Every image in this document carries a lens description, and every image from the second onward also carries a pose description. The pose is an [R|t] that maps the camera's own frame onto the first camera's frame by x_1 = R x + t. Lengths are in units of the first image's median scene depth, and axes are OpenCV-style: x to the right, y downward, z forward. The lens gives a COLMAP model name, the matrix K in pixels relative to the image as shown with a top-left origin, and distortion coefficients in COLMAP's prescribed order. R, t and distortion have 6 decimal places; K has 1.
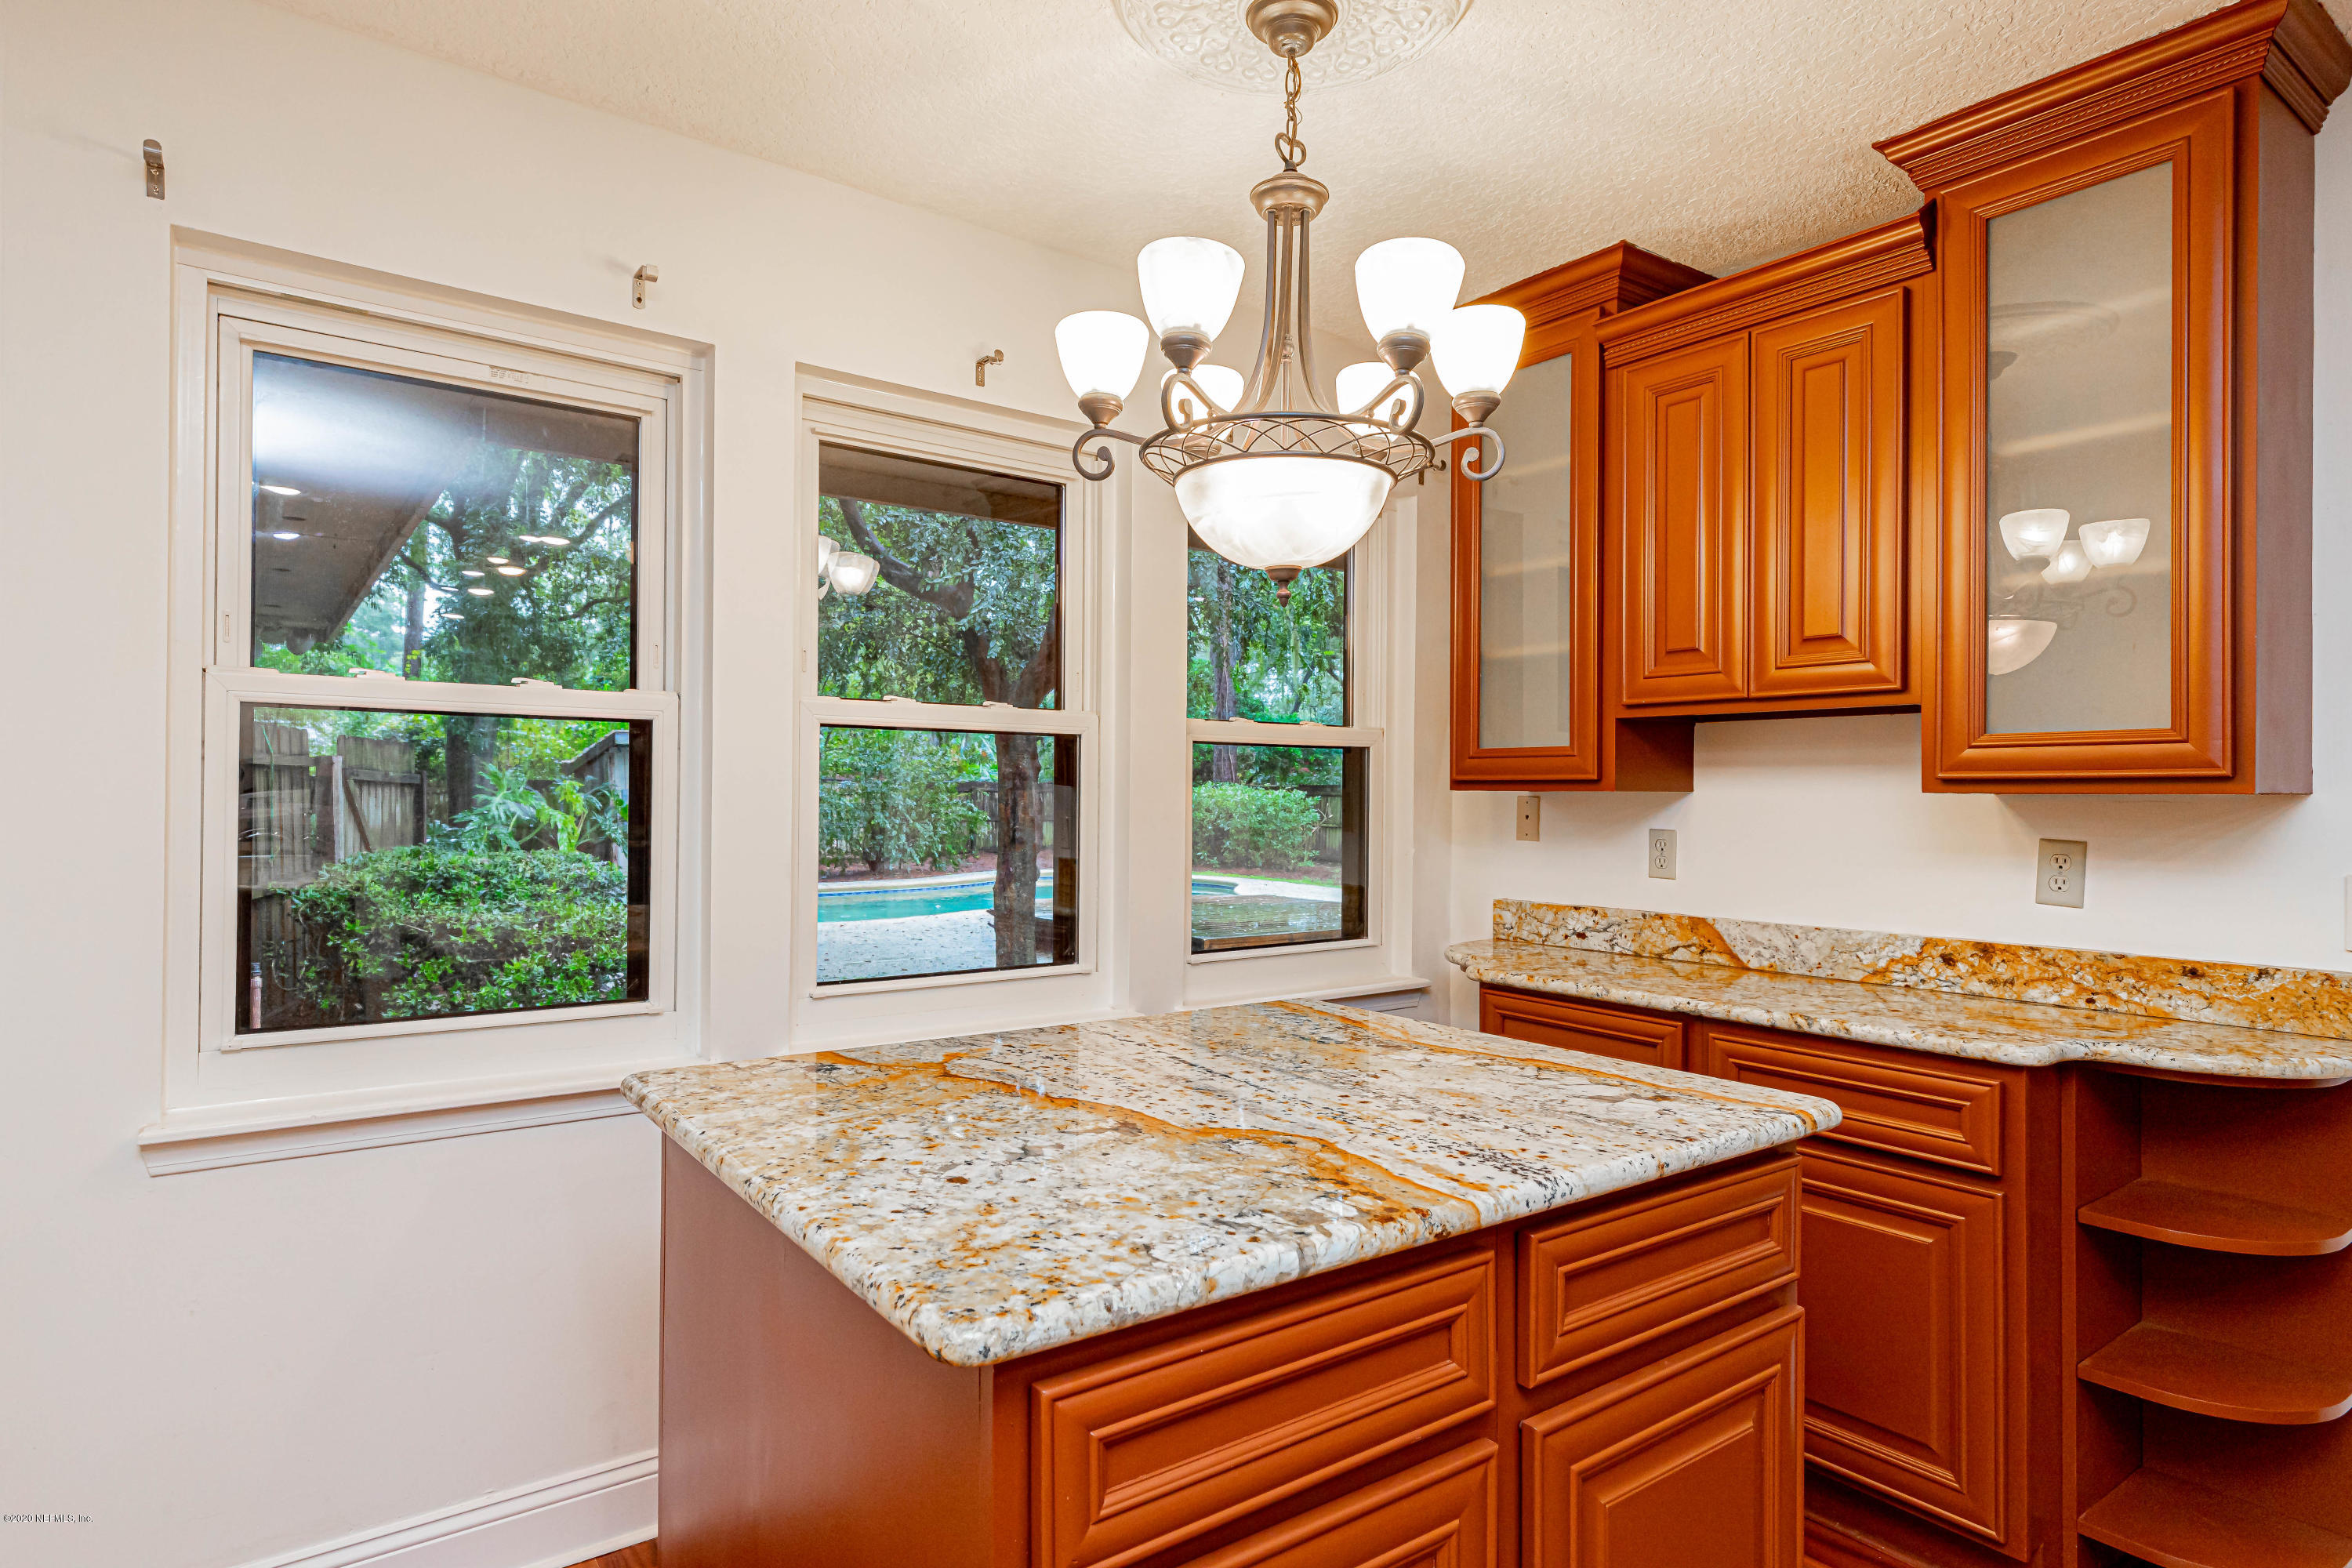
lens RADIAL K [[1293.5, 0, 1176.0], [0, 1293.5, 784.0], [0, 0, 1]] dist [-0.000045, 0.000001]
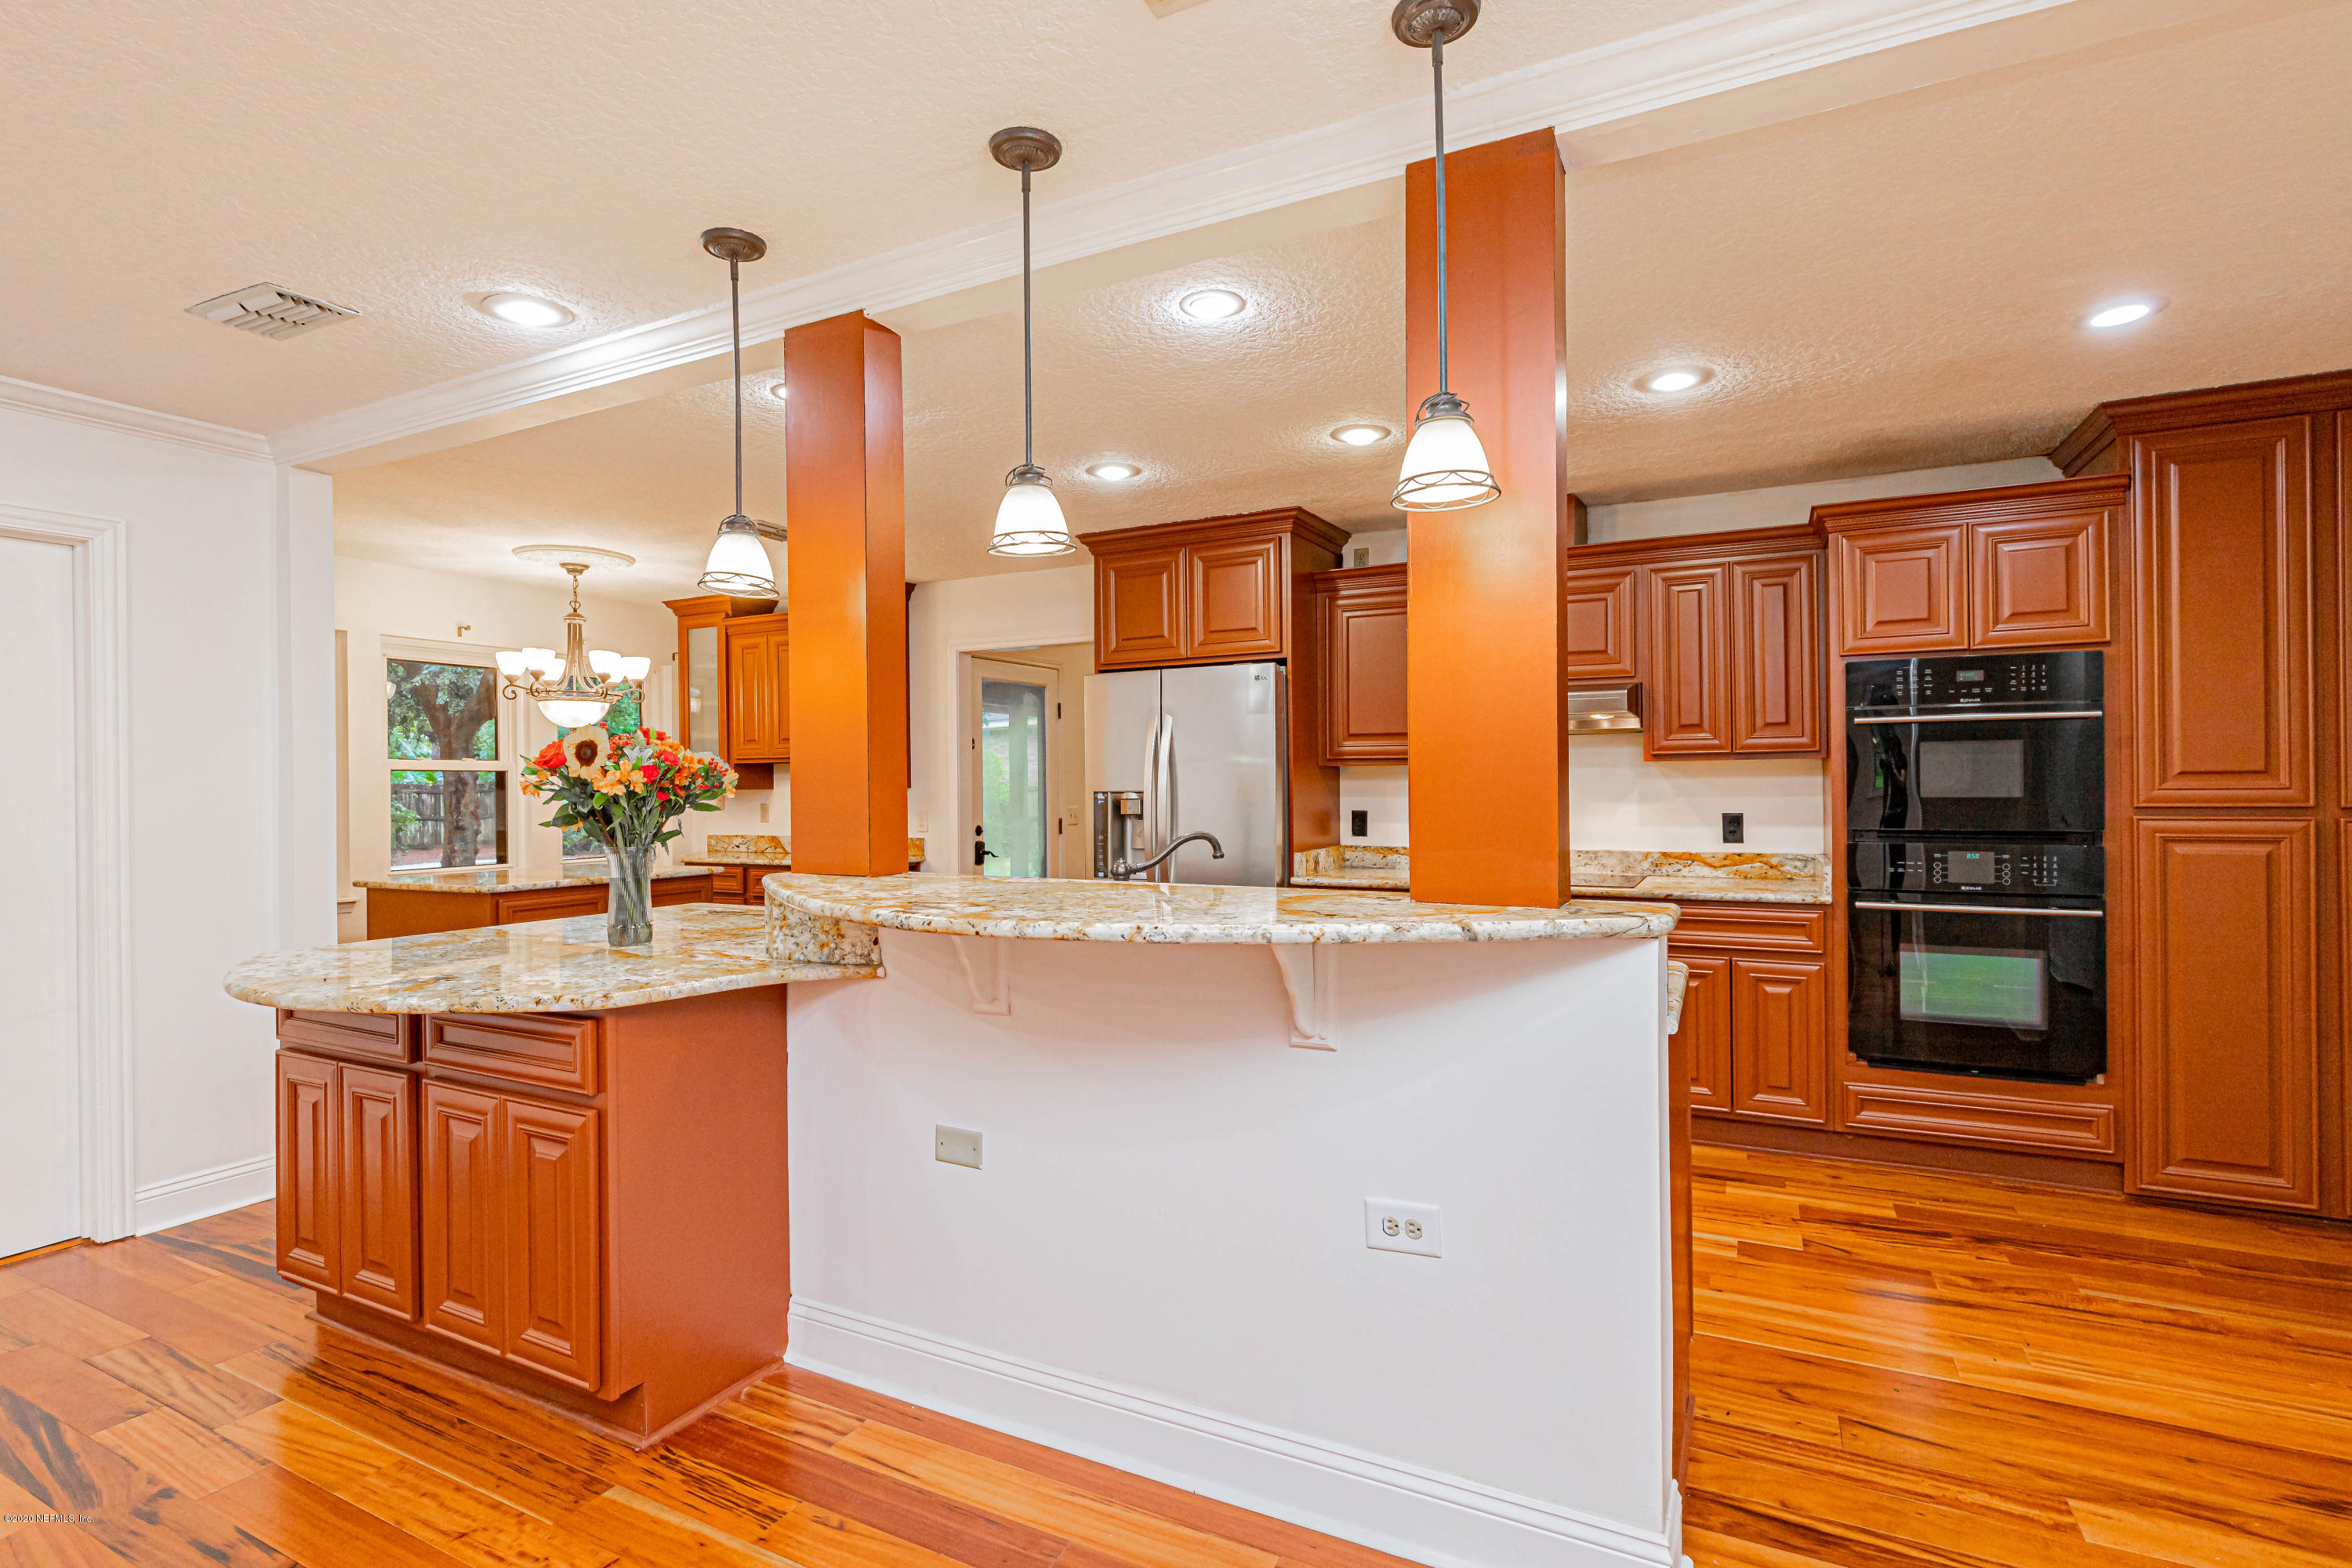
lens RADIAL K [[1123.6, 0, 1170.5], [0, 1123.6, 782.7], [0, 0, 1]] dist [0.001480, 0.000308]
pose [[0.898445, -0.017360, 0.438744, 0.113296], [0.015446, 0.999849, 0.007932, -0.013308], [-0.438815, -0.000349, 0.898577, -1.397810]]
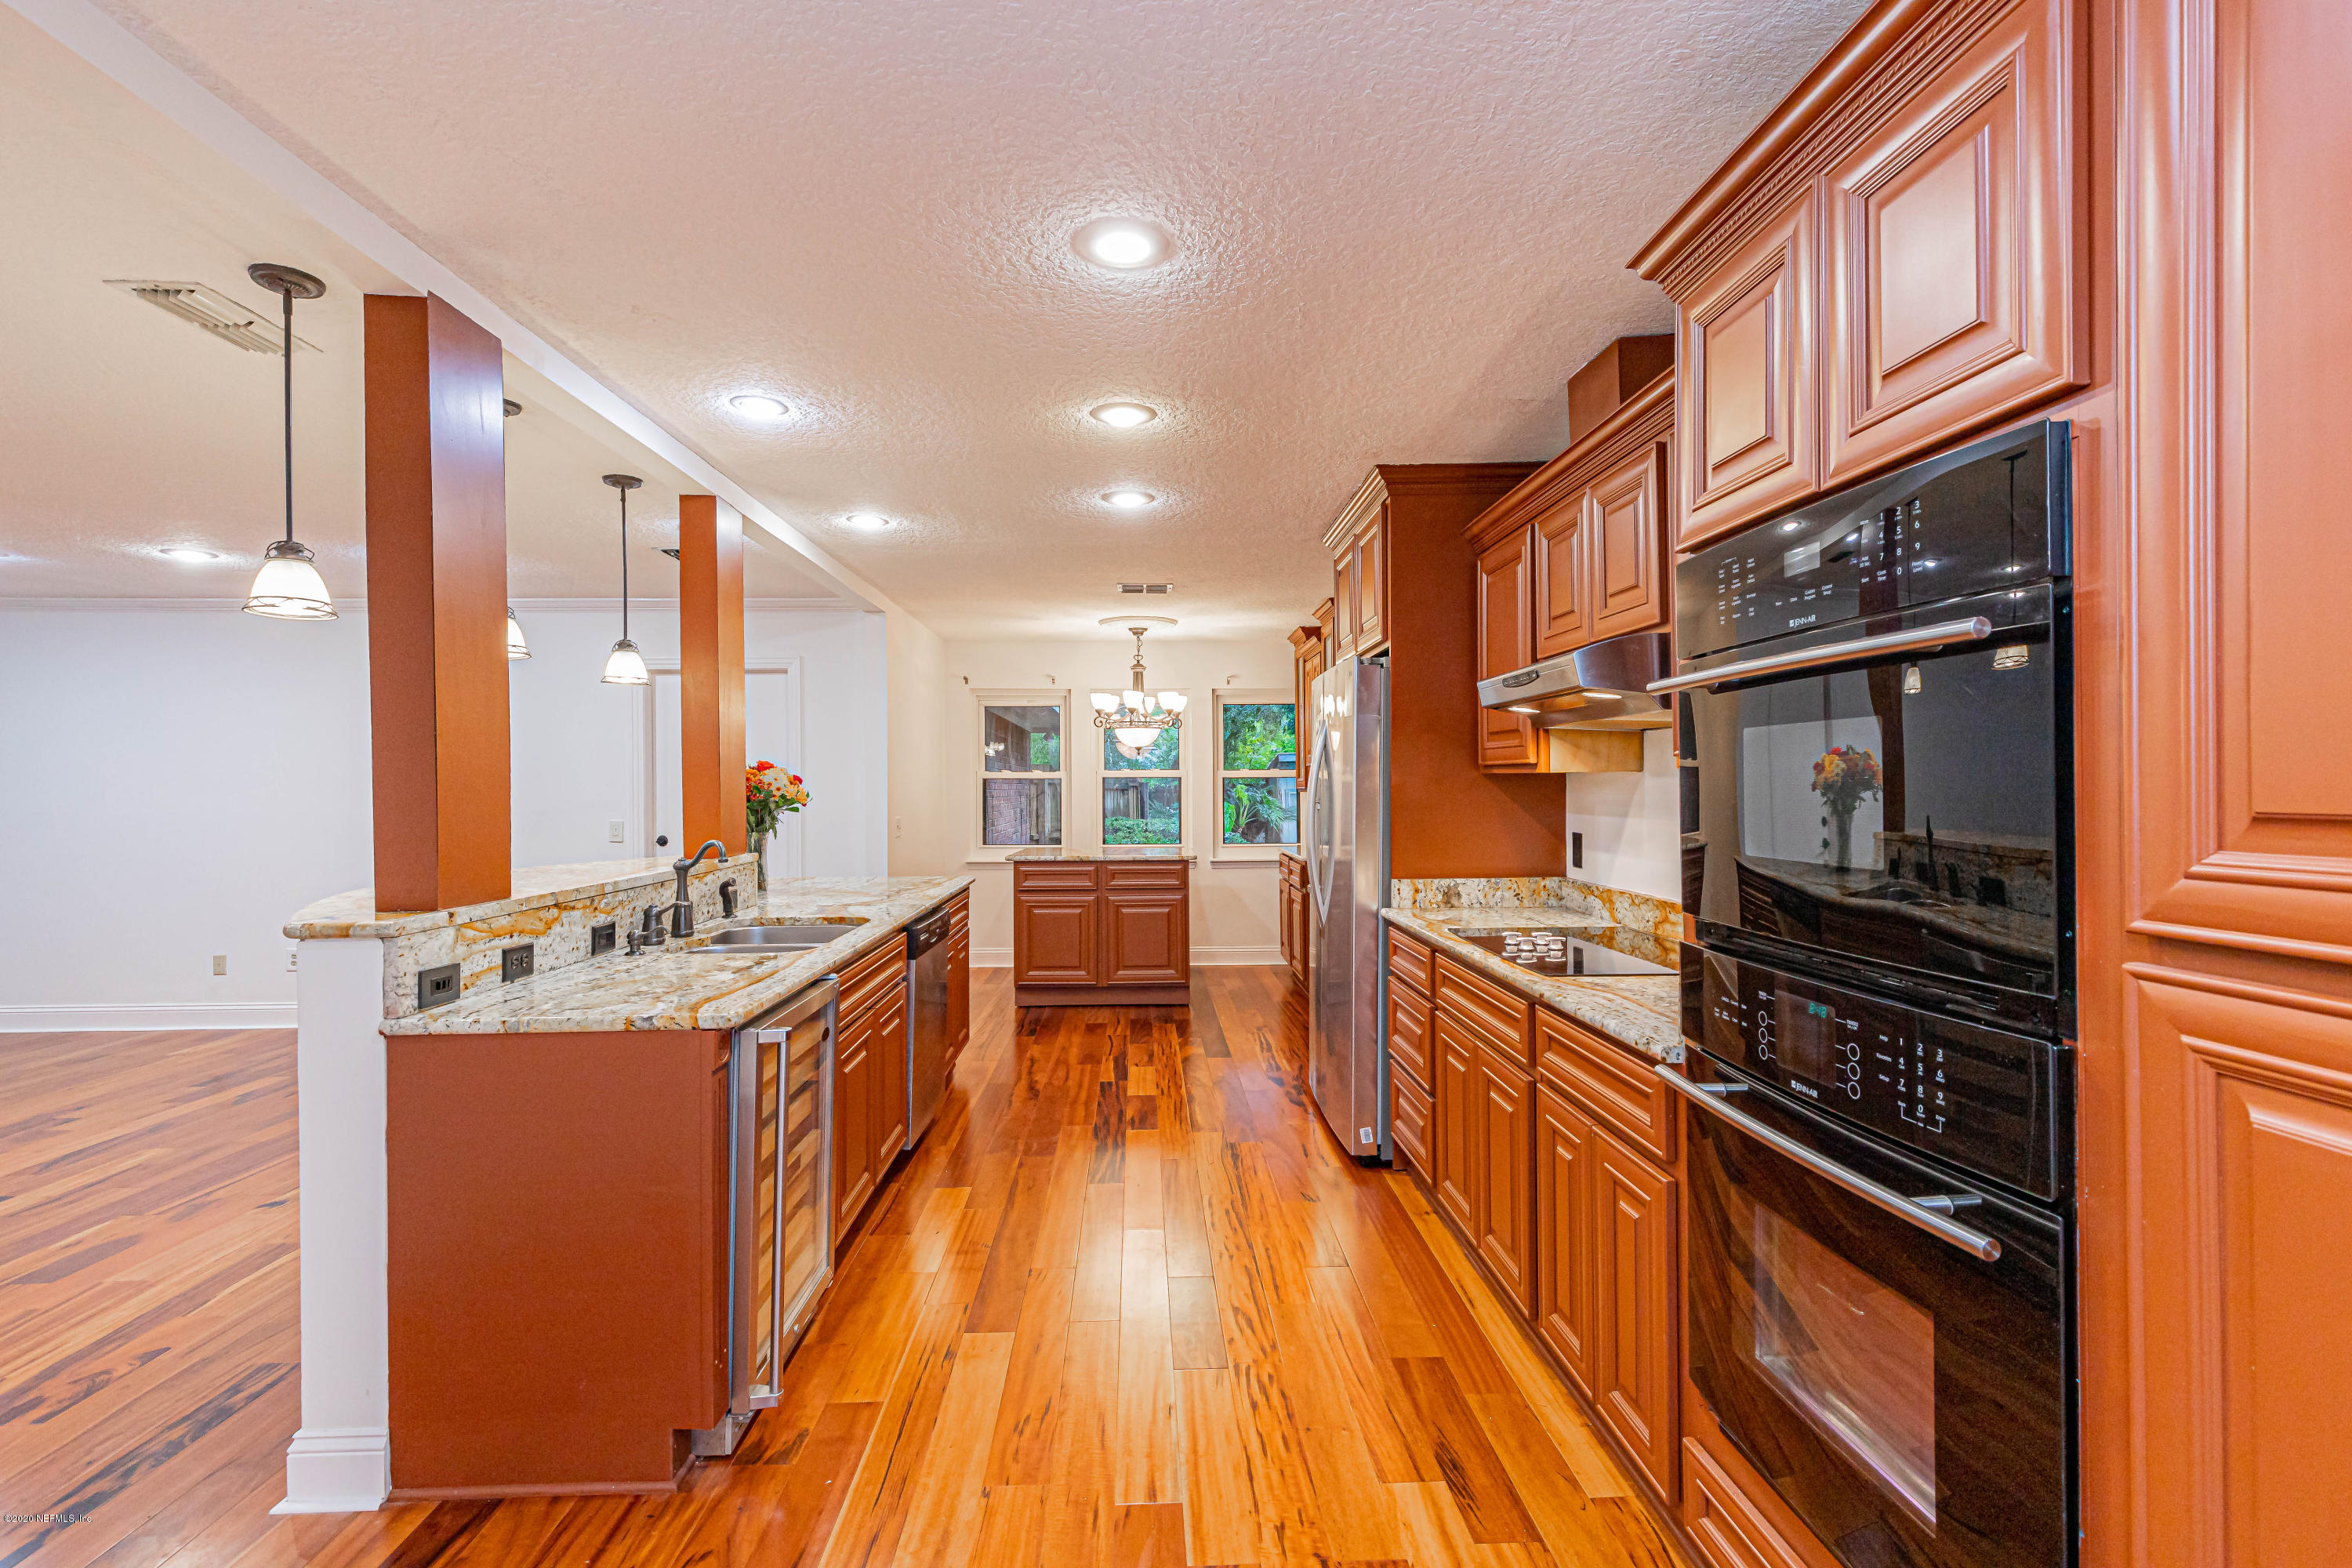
lens RADIAL K [[1050.0, 0, 1172.8], [0, 1050.0, 785.1], [0, 0, 1]] dist [0.009505, -0.001112]
pose [[0.822749, -0.015493, -0.568194, 1.402737], [0.017206, 0.999849, -0.002348, -0.011927], [0.568145, -0.007845, 0.822891, -1.224620]]
